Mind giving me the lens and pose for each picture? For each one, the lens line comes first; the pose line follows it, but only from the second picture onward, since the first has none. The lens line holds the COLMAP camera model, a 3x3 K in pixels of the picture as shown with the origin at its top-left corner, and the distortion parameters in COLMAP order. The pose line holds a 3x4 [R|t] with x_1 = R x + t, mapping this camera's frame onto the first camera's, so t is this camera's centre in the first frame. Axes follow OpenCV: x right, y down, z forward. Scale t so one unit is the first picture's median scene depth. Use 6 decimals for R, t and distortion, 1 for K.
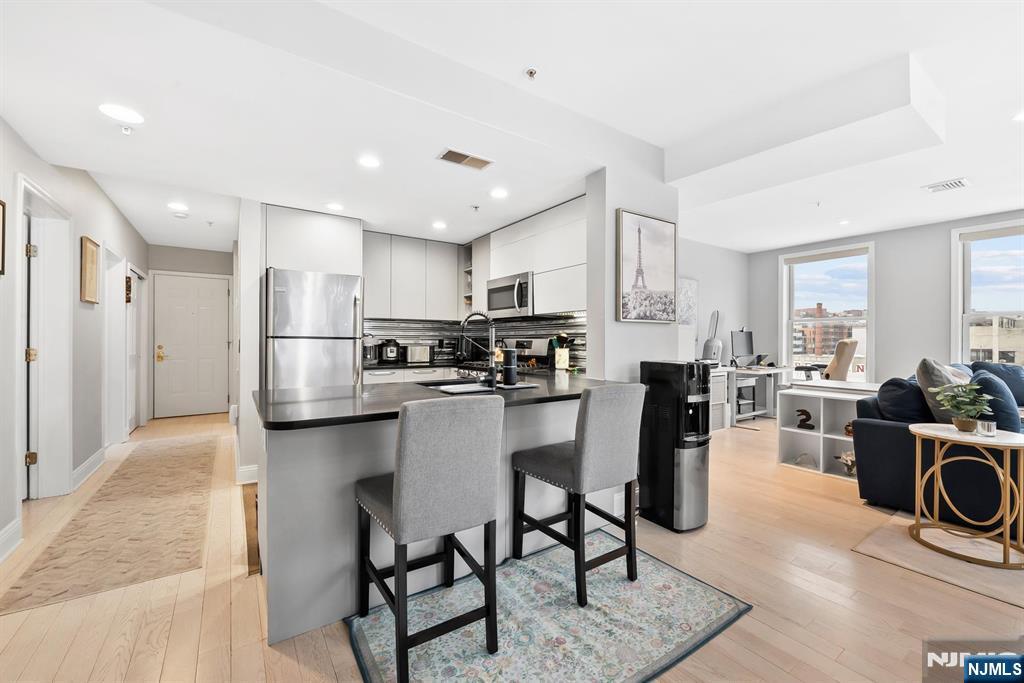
lens RADIAL K [[411.4, 0, 510.8], [0, 411.4, 340.0], [0, 0, 1]] dist [-0.008472, -0.000290]
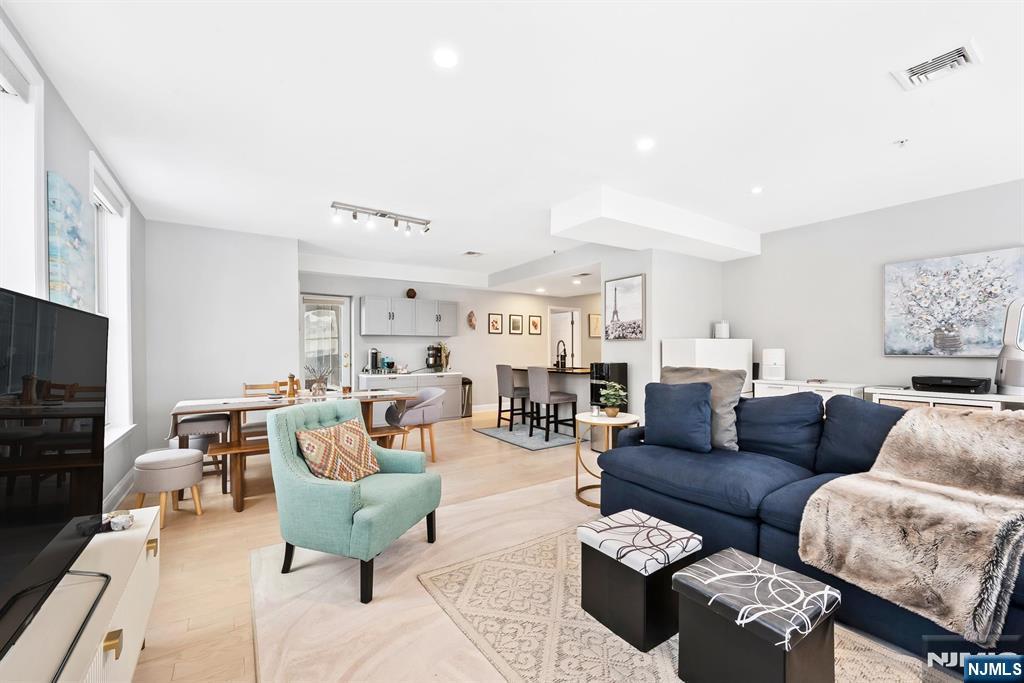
lens RADIAL K [[411.4, 0, 518.0], [0, 411.4, 349.8], [0, 0, 1]] dist [-0.008472, -0.000290]
pose [[0.011576, -0.000935, -0.999933, 1.945235], [-0.000793, 0.999999, -0.000944, -0.001592], [0.999933, 0.000804, 0.011575, 0.522011]]
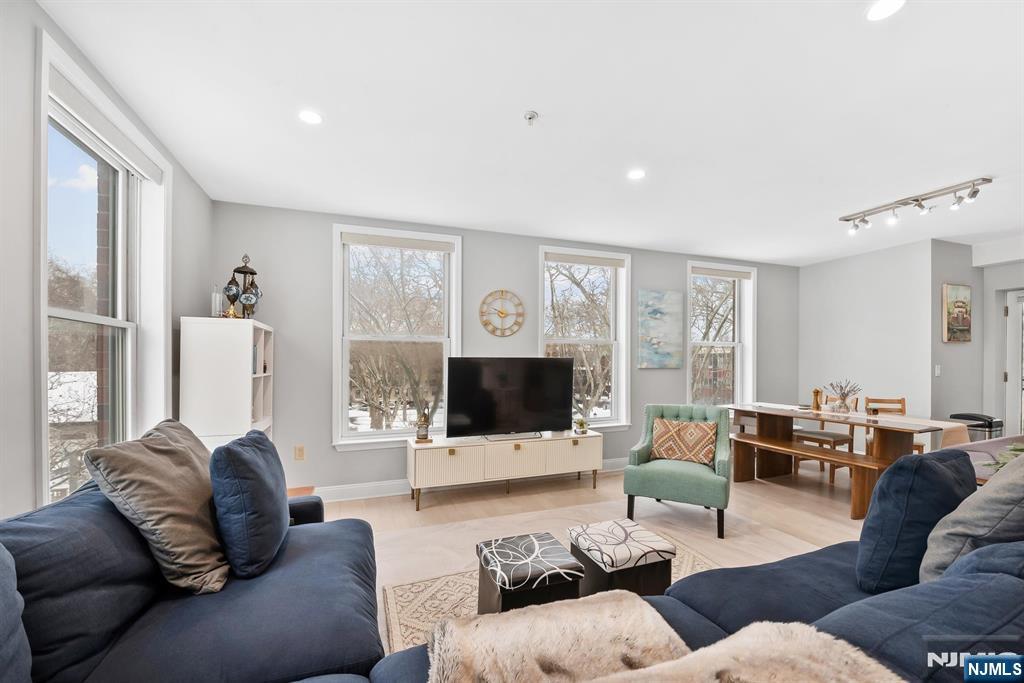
lens RADIAL K [[411.4, 0, 508.4], [0, 411.4, 361.2], [0, 0, 1]] dist [-0.008472, -0.000290]
pose [[-0.969578, 0.001460, 0.244779, 1.387242], [0.001325, 0.999999, -0.000718, -0.023082], [-0.244780, -0.000372, -0.969579, 1.354757]]
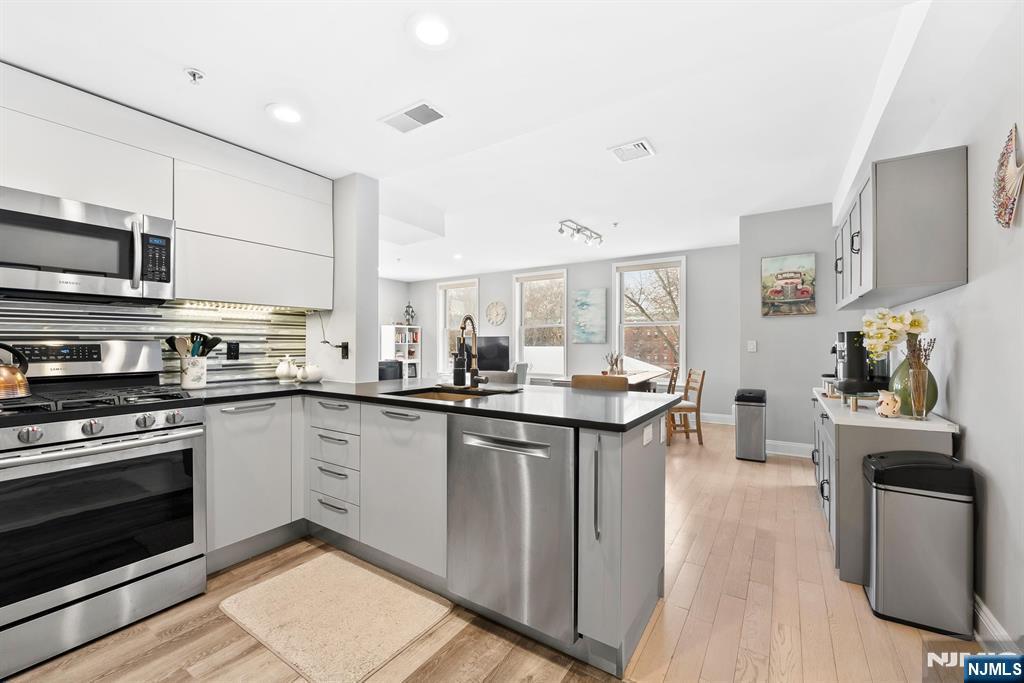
lens RADIAL K [[411.4, 0, 516.1], [0, 411.4, 341.9], [0, 0, 1]] dist [-0.008472, -0.000290]
pose [[-0.386840, 0.002010, 0.922145, -0.763235], [0.002145, 0.999997, -0.001280, 0.000181], [-0.922145, 0.001482, -0.386843, 0.926003]]
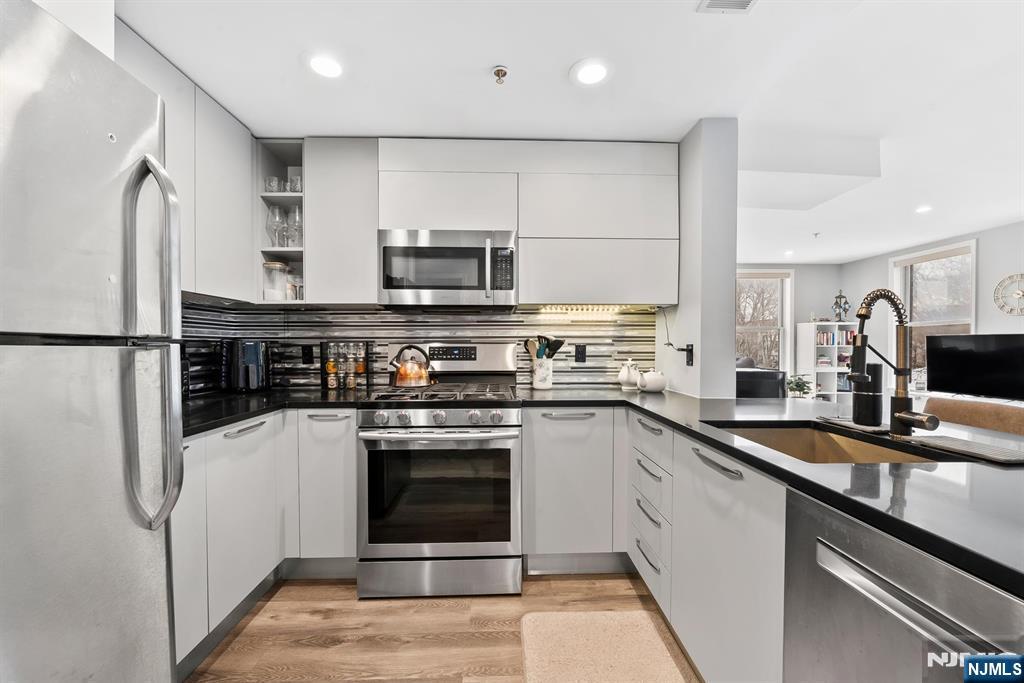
lens RADIAL K [[411.4, 0, 510.1], [0, 411.4, 350.7], [0, 0, 1]] dist [-0.008472, -0.000290]
pose [[0.535732, -0.011810, 0.844305, -0.549445], [0.002564, 0.999920, 0.012359, 0.000215], [-0.844384, -0.004456, 0.535720, 0.808683]]
